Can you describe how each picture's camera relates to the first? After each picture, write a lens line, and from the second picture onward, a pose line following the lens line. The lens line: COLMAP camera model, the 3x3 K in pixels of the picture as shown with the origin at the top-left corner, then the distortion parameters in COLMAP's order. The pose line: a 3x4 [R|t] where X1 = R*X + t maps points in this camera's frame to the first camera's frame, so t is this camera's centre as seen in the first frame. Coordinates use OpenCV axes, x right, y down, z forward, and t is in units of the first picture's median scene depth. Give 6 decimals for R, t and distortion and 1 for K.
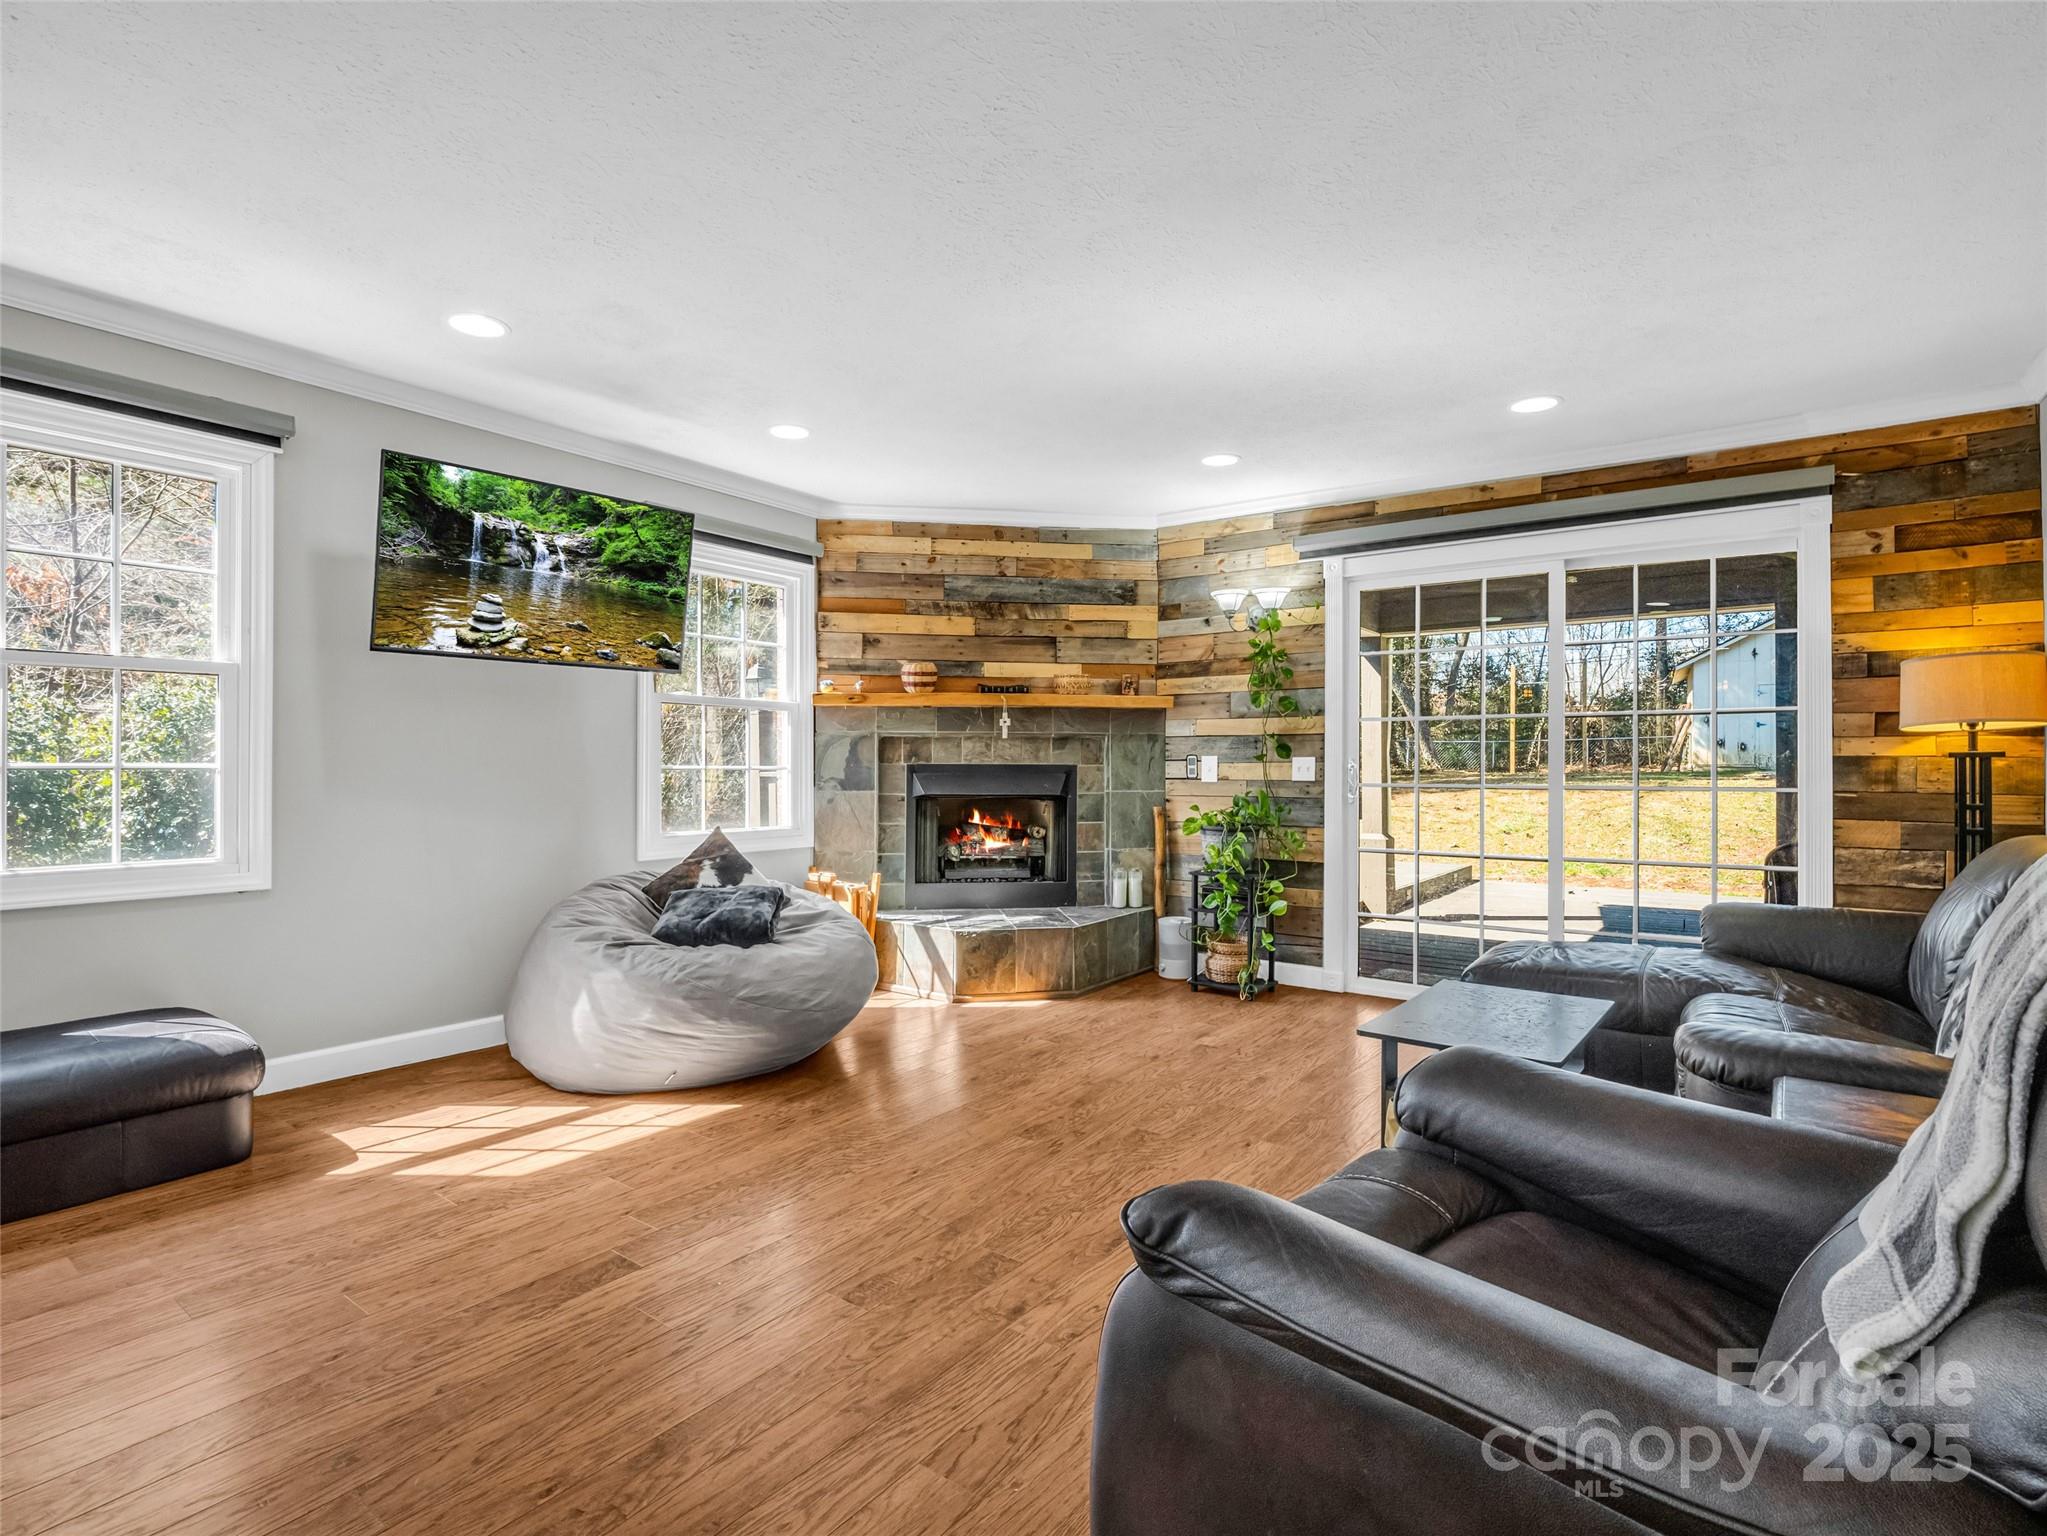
lens RADIAL K [[1013.0, 0, 1006.9], [0, 1013.0, 761.1], [0, 0, 1]] dist [0.003989, -0.011641]
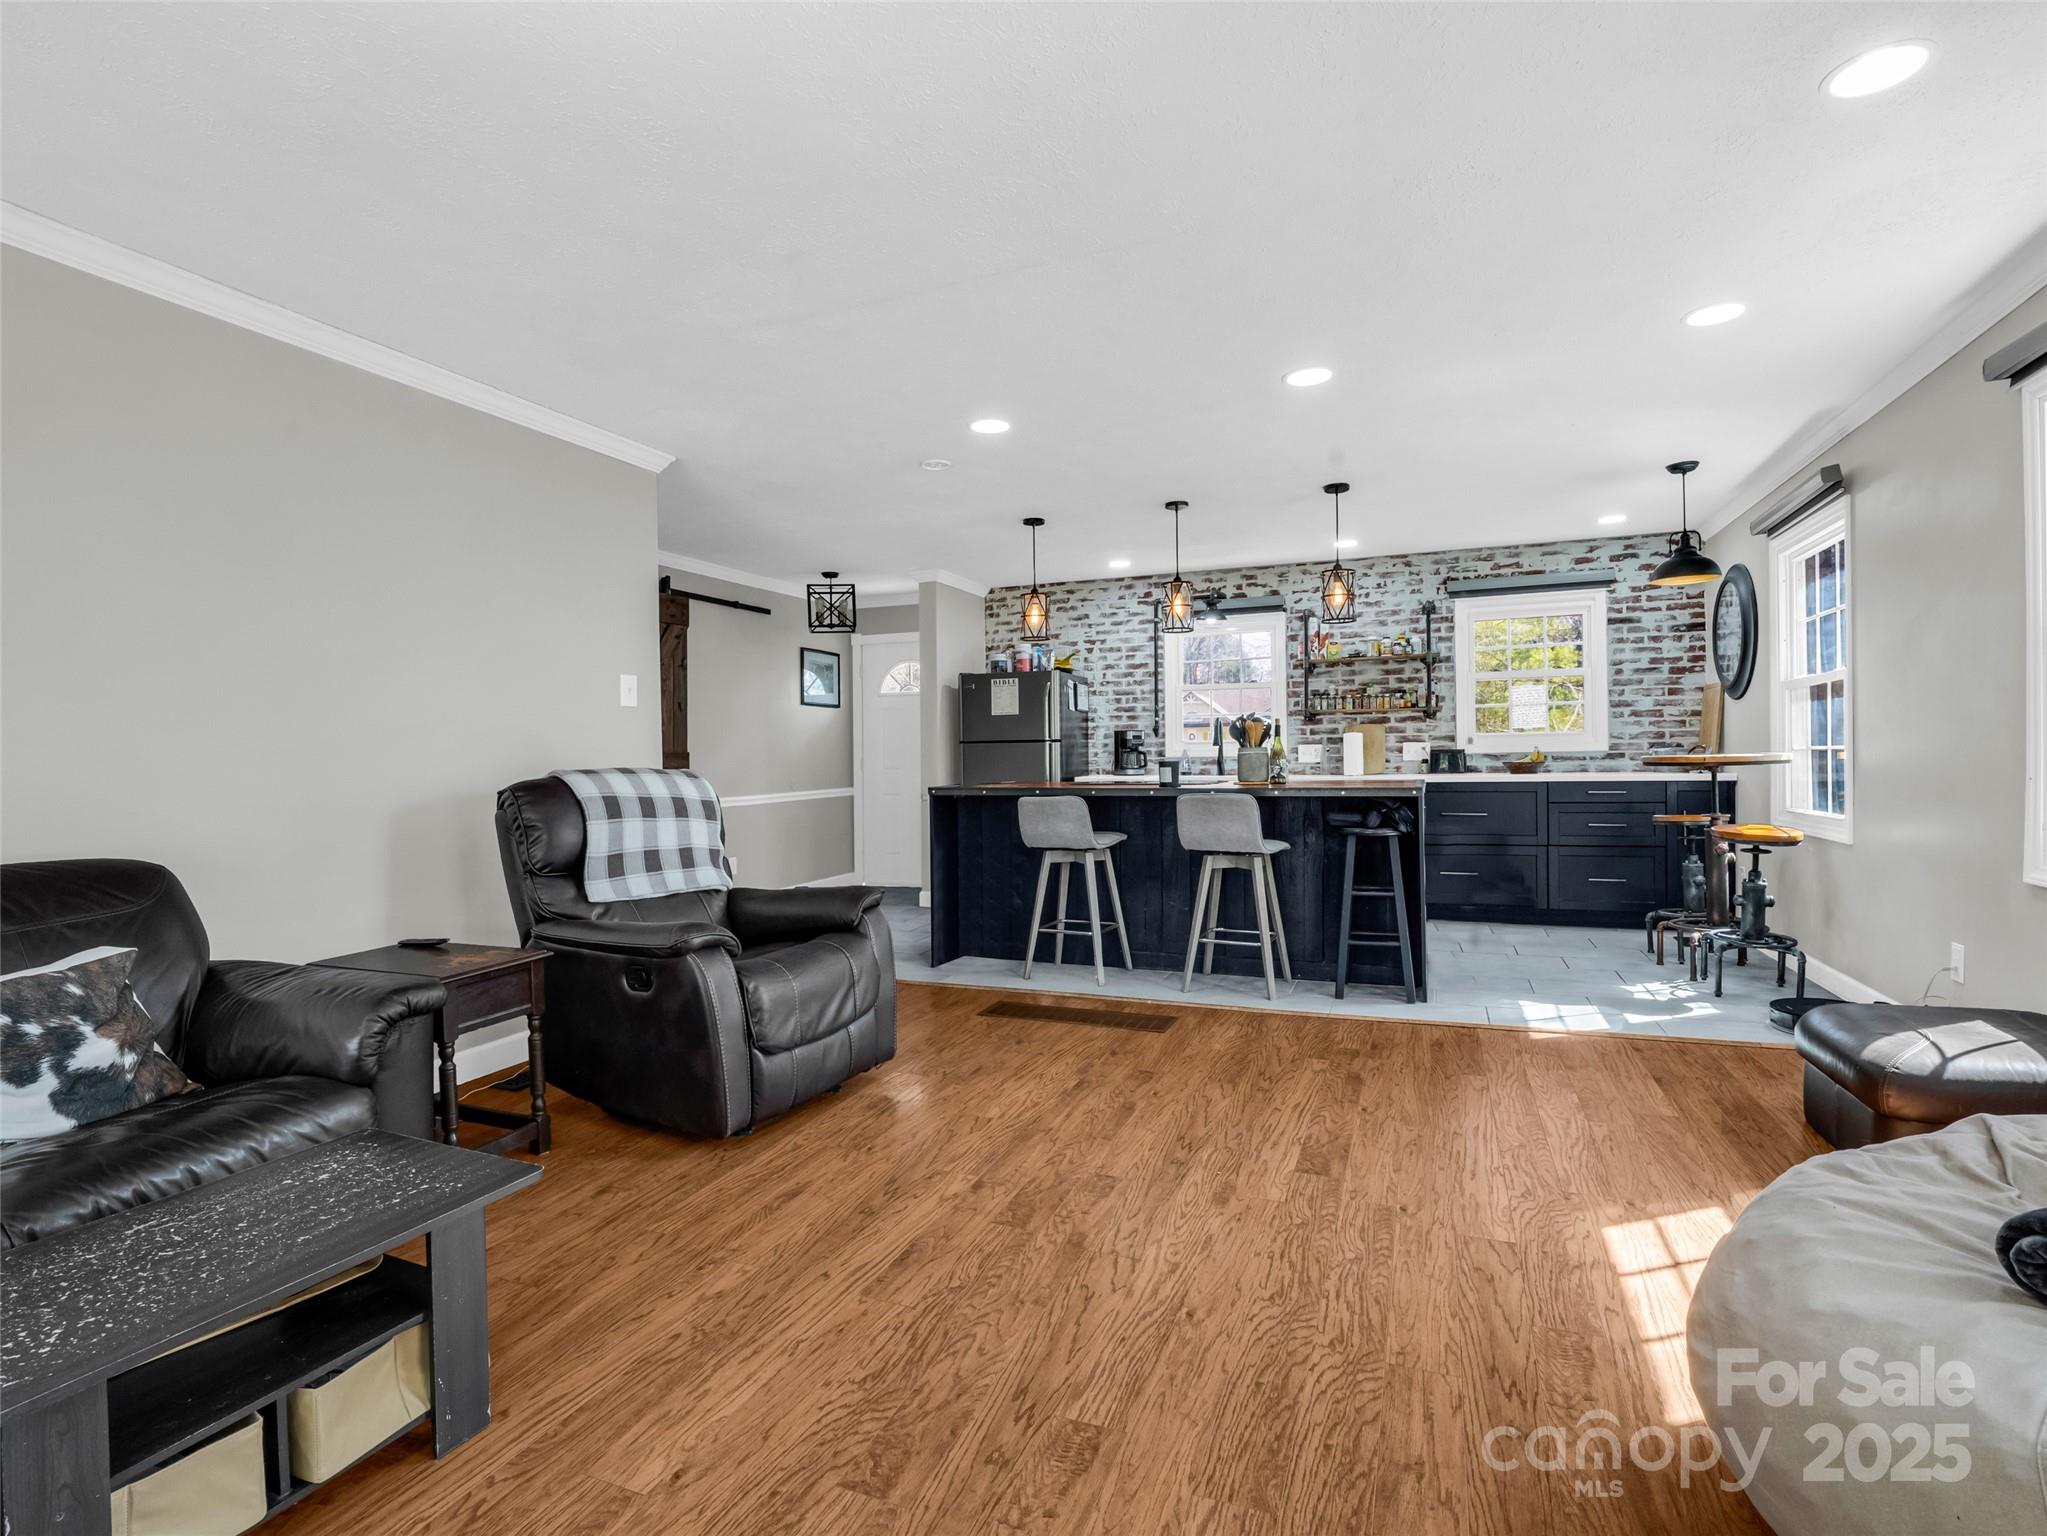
lens RADIAL K [[1008.6, 0, 1023.5], [0, 1008.6, 768.0], [0, 0, 1]] dist [-0.001344, -0.011101]
pose [[-0.963978, 0.013925, -0.265616, 0.110215], [0.013052, 0.999902, 0.005052, 0.003834], [0.265660, 0.001404, -0.964066, 0.868978]]
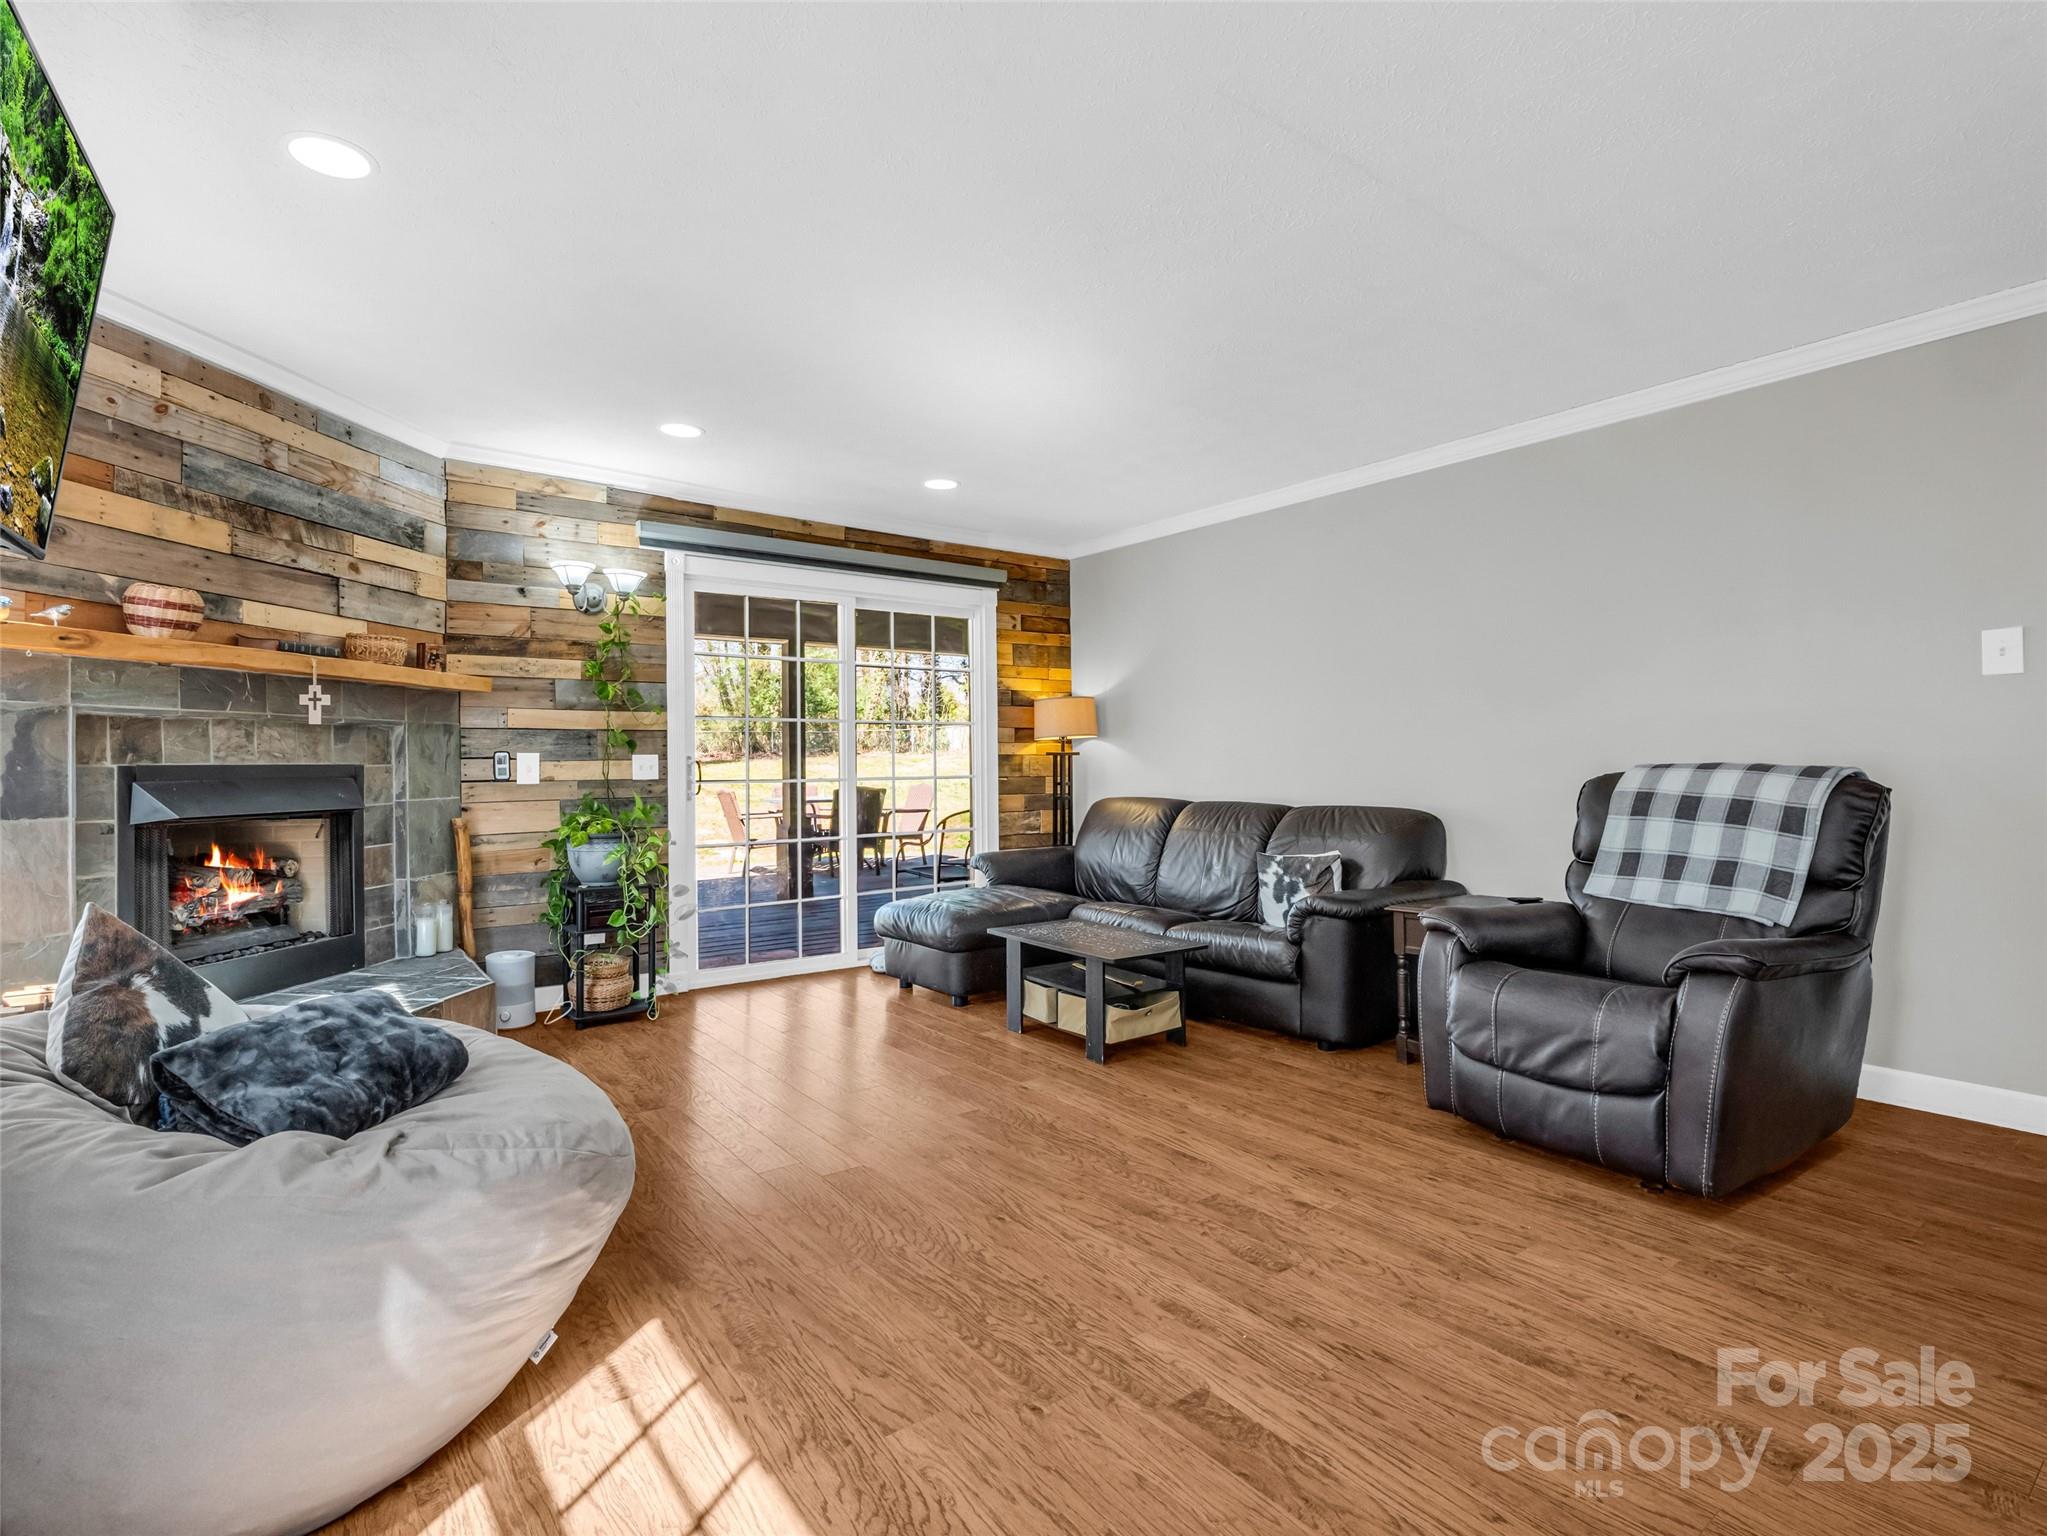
lens RADIAL K [[1013.0, 0, 1006.9], [0, 1013.0, 761.1], [0, 0, 1]] dist [0.003989, -0.011641]
pose [[0.280131, -0.004485, 0.959951, -0.493501], [0.002232, 0.999989, 0.004020, -0.000787], [-0.959959, 0.001017, 0.280139, 0.387524]]
